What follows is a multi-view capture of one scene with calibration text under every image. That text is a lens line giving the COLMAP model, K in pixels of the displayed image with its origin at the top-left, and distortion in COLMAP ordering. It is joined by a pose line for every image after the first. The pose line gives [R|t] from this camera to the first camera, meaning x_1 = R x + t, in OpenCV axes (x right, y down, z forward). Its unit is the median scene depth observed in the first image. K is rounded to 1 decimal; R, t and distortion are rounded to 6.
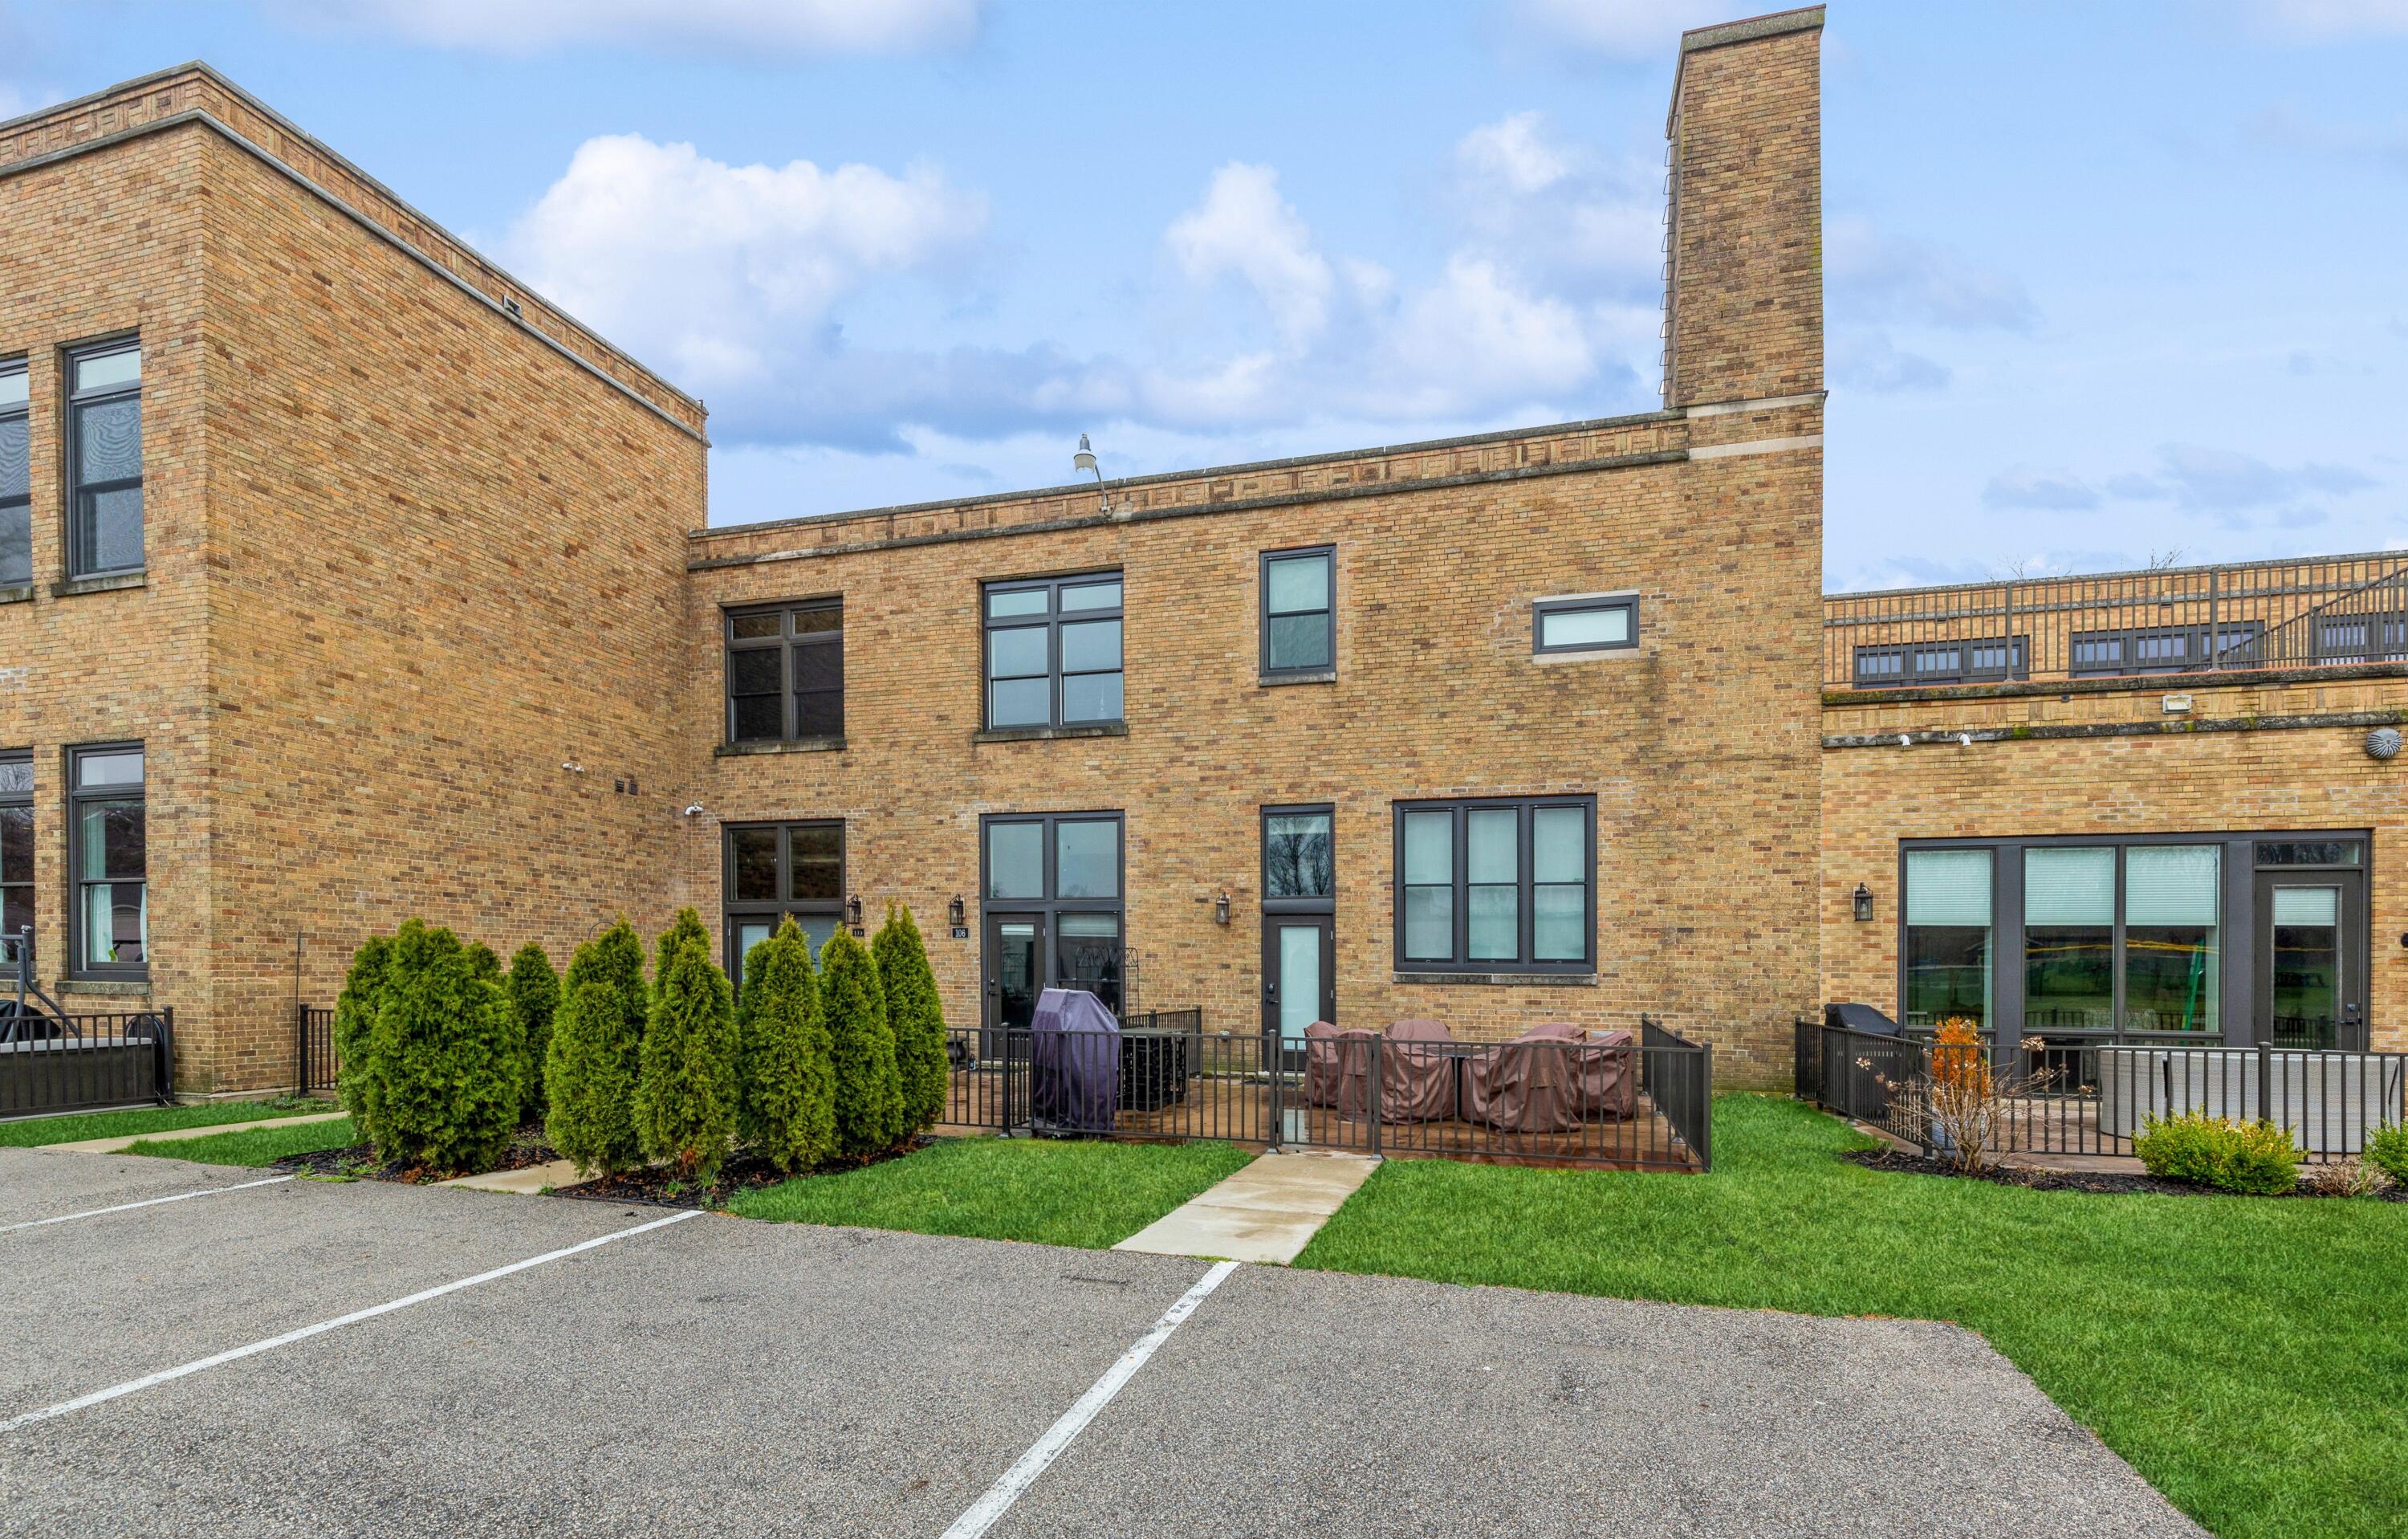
lens RADIAL K [[1133.9, 0, 1212.5], [0, 1133.9, 985.4], [0, 0, 1]] dist [0.003536, -0.000239]
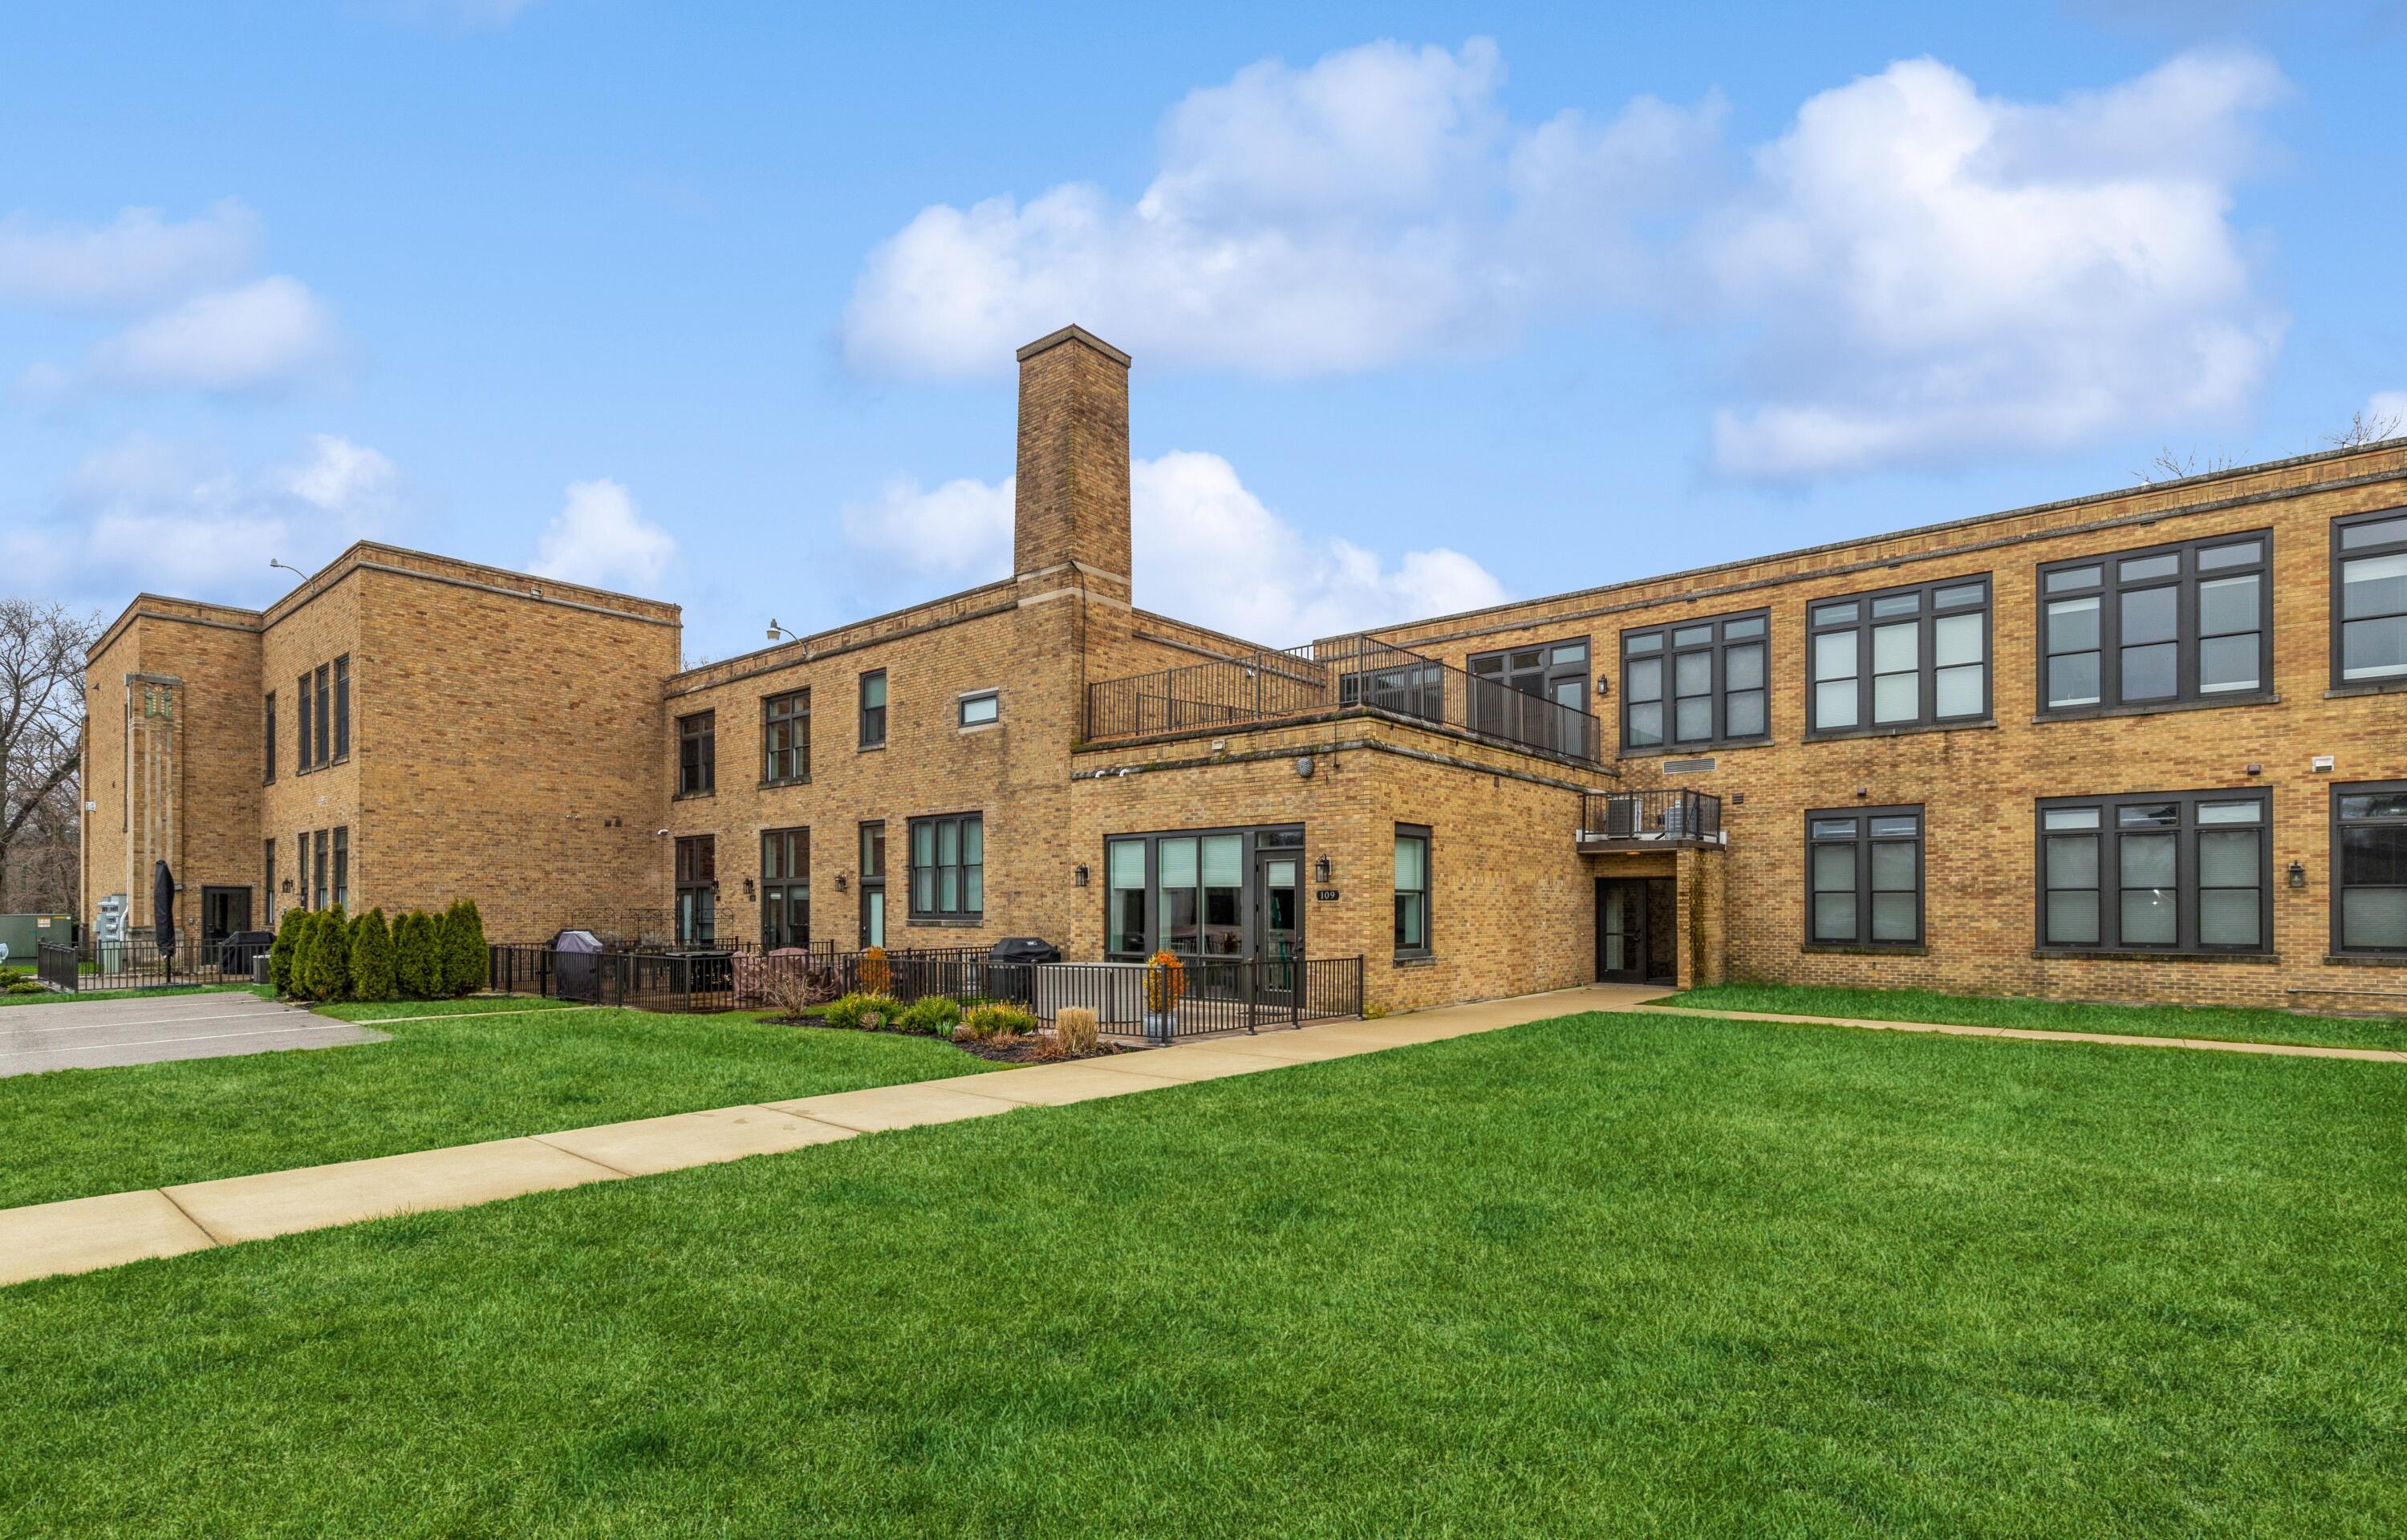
lens RADIAL K [[1098.1, 0, 1280.9], [0, 1098.1, 897.4], [0, 0, 1]] dist [0.003060, -0.000054]
pose [[0.932646, -0.014291, -0.360509, 1.330060], [0.005926, 0.999687, -0.024300, -0.001573], [0.360743, 0.020527, 0.932439, -0.334478]]
